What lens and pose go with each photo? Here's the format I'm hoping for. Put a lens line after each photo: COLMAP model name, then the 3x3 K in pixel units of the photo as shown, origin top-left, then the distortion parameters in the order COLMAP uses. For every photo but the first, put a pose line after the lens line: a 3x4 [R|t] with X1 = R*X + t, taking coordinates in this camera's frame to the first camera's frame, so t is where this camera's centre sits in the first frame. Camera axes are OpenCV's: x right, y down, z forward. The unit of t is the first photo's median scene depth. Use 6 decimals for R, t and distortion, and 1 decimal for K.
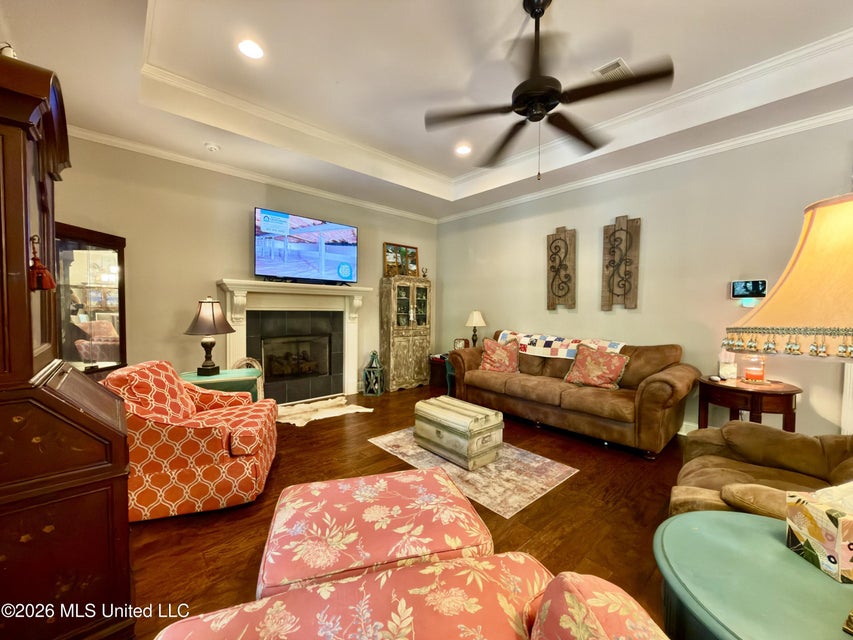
lens RADIAL K [[342.0, 0, 426.5], [0, 342.0, 321.8], [0, 0, 1]] dist [-0.003048, -0.000220]
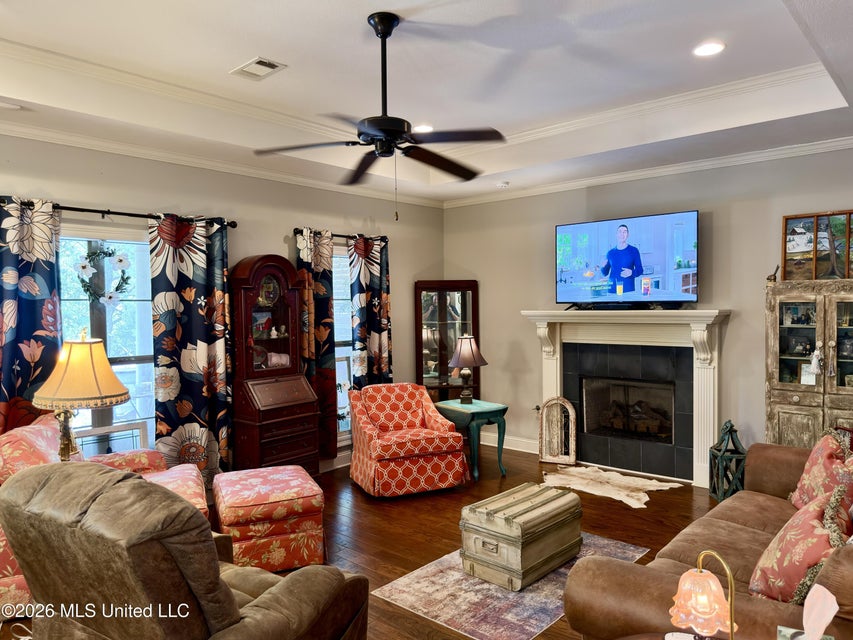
lens RADIAL K [[609.0, 0, 425.9], [0, 609.0, 321.8], [0, 0, 1]] dist [0.051700, -0.066910]
pose [[0.110573, 0.010440, -0.993813, 0.895681], [-0.022240, 0.999720, 0.008028, -0.084613], [0.993619, 0.021215, 0.110775, 0.444363]]
